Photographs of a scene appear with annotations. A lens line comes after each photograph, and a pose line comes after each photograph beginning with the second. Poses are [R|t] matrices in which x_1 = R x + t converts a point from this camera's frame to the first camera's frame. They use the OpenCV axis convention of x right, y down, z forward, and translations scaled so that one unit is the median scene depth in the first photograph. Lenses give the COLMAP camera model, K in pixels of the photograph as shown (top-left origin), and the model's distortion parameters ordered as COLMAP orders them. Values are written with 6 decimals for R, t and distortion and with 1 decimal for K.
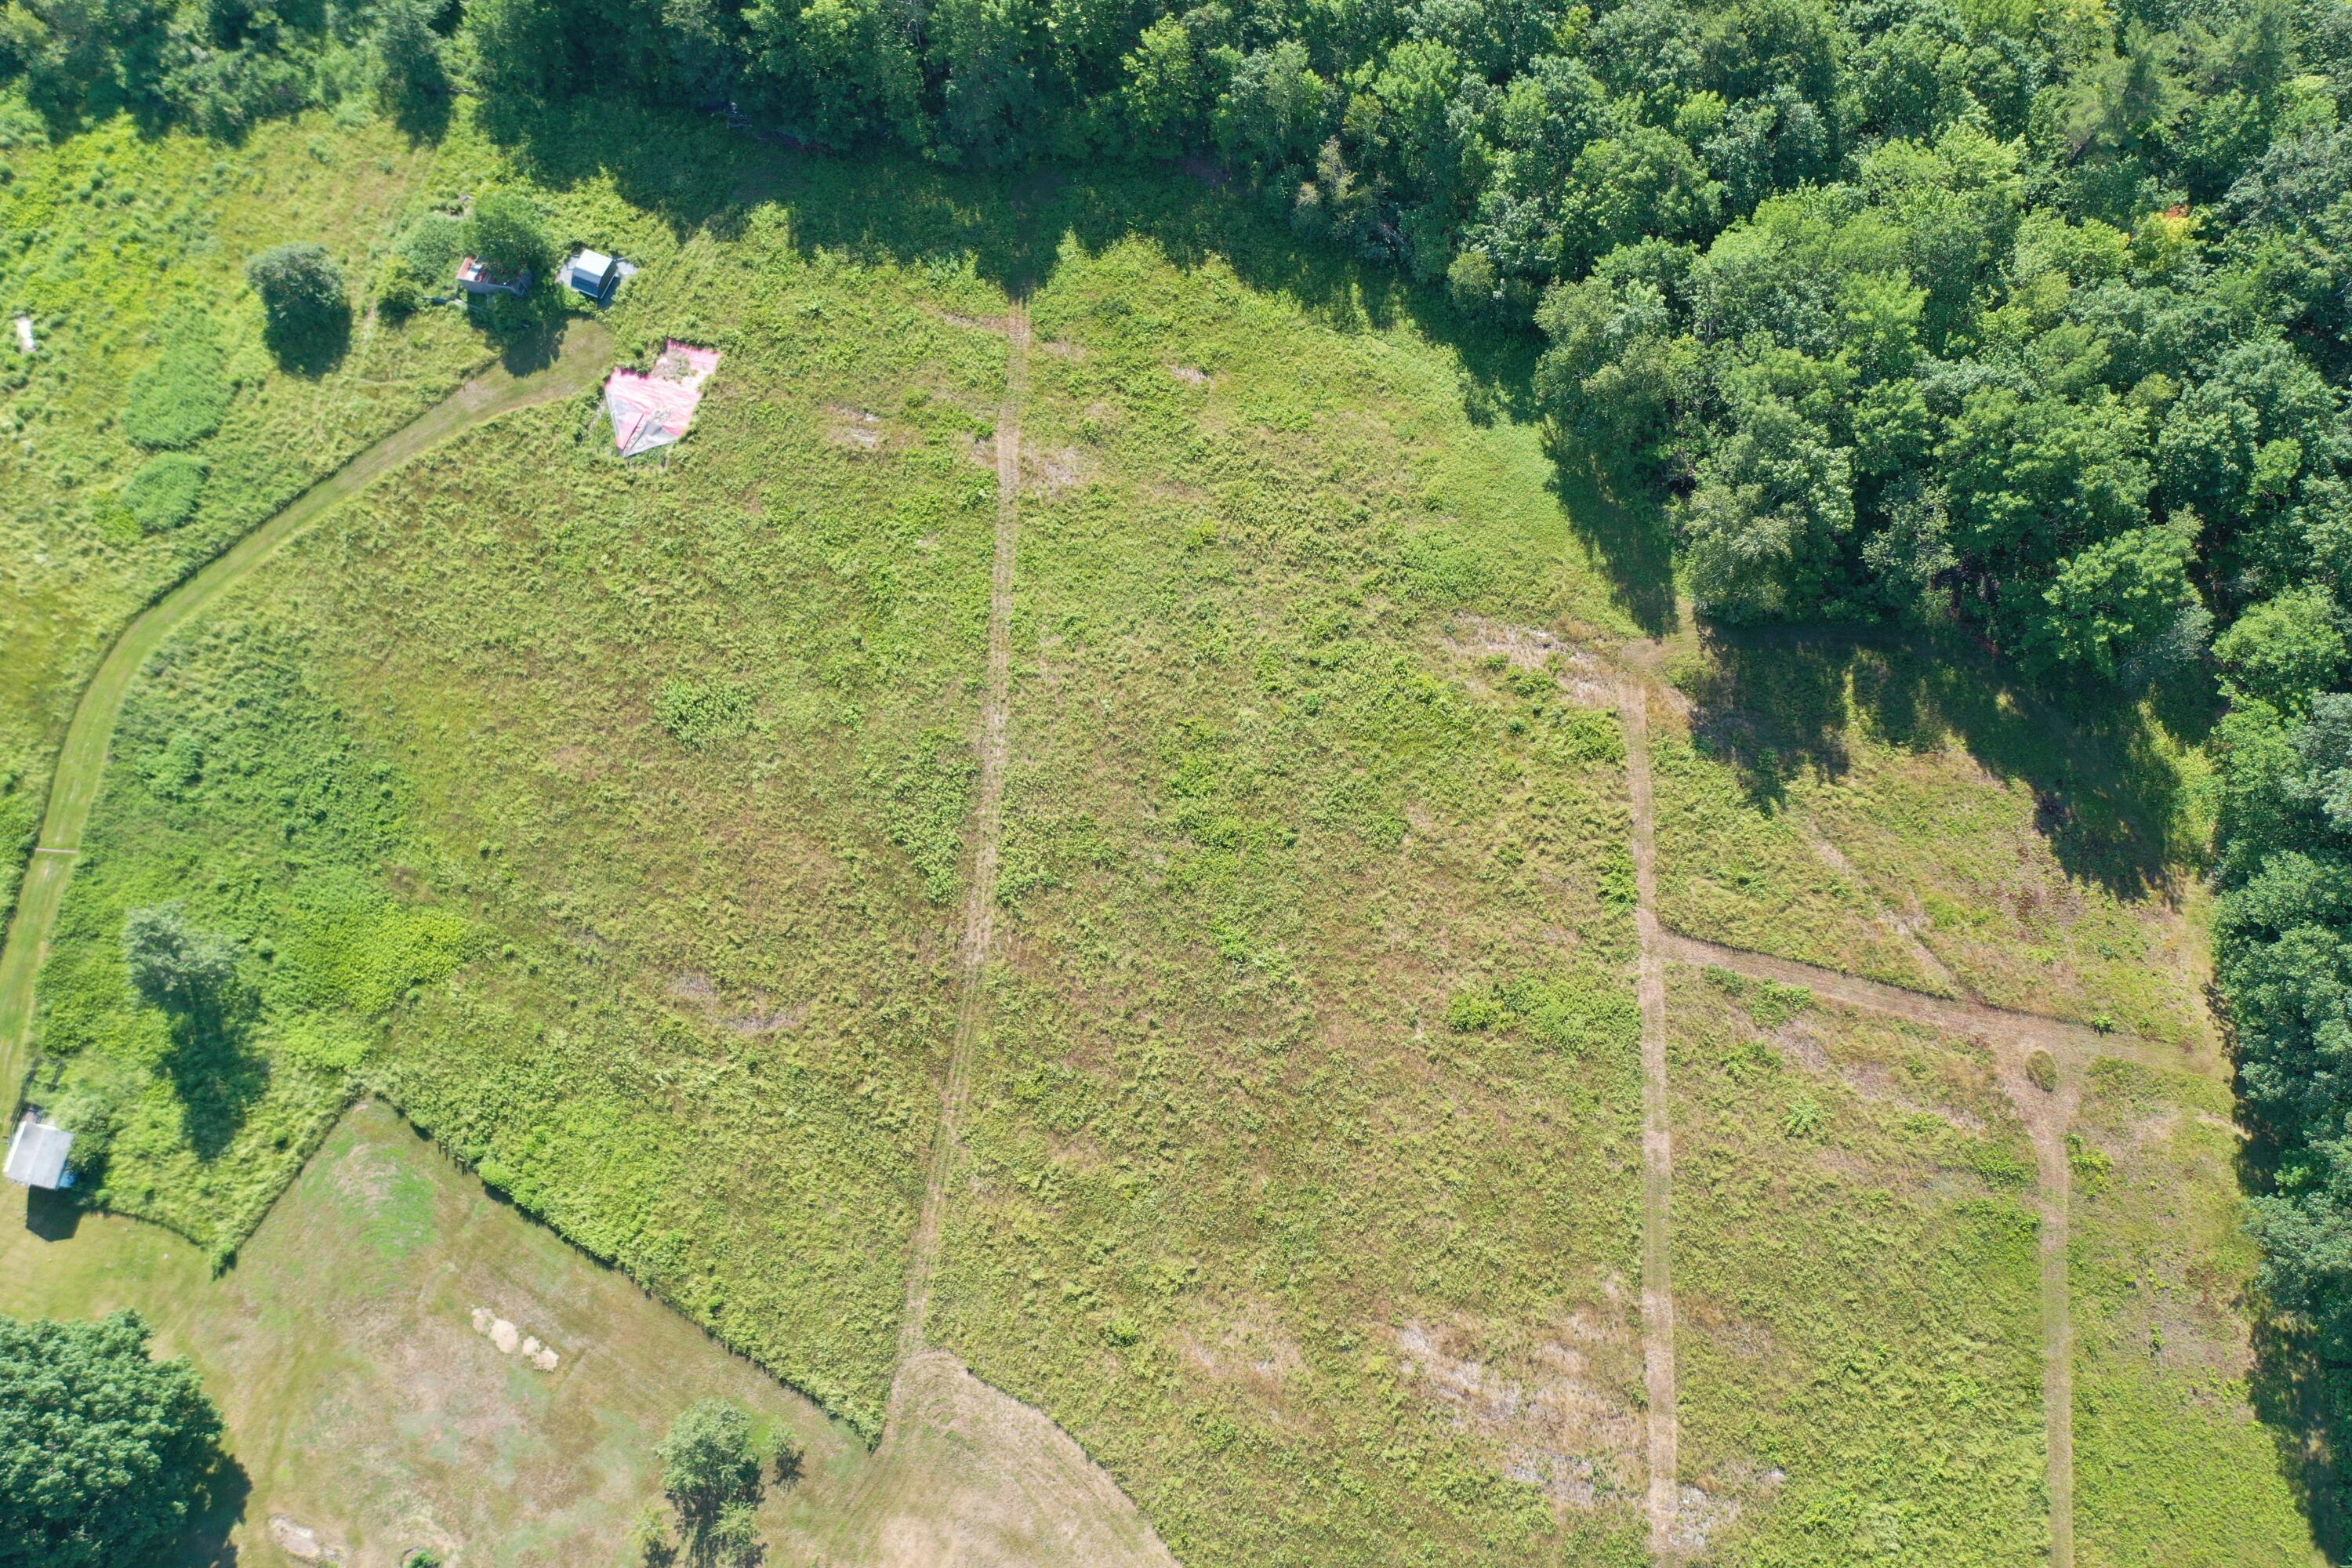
lens RADIAL K [[1891.9, 0, 1176.0], [0, 1891.9, 784.0], [0, 0, 1]] dist [-0.039137, -0.006514]
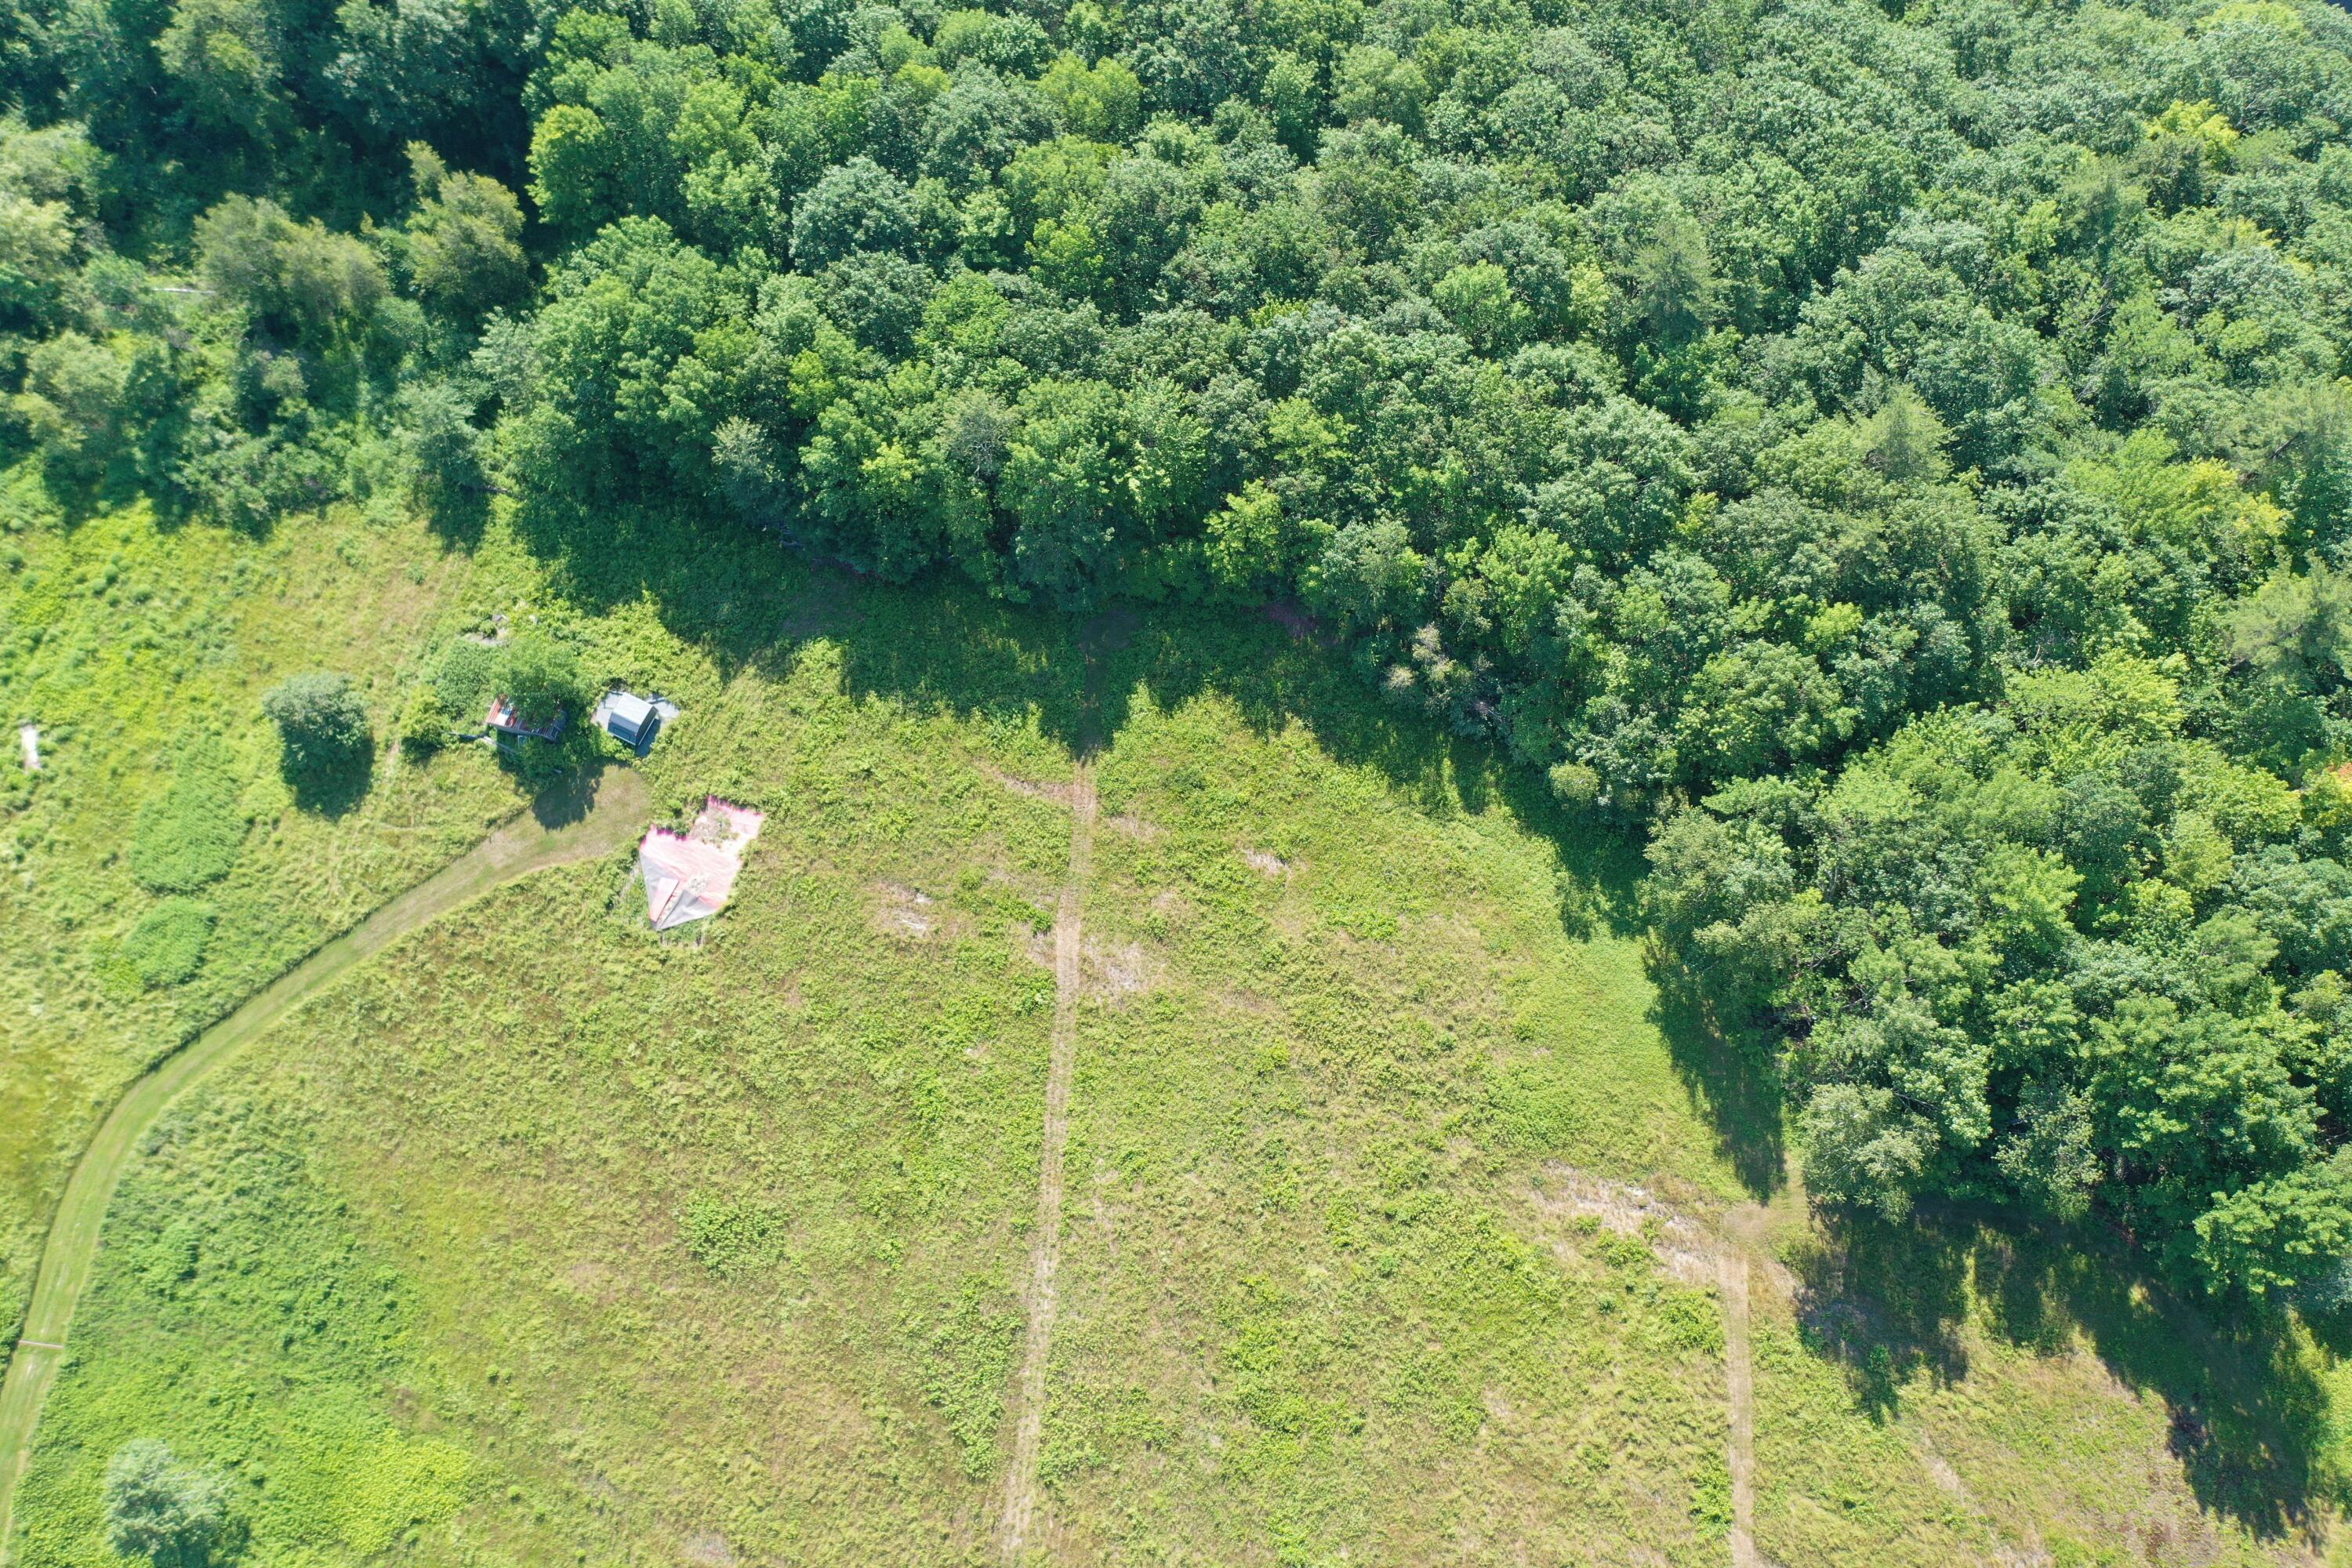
lens RADIAL K [[1891.9, 0, 1176.0], [0, 1891.9, 784.0], [0, 0, 1]] dist [-0.039137, -0.006514]
pose [[0.999064, 0.038922, -0.018853, -0.022088], [-0.039073, 0.999206, -0.007725, -0.260544], [0.018538, 0.008454, 0.999792, 0.072188]]
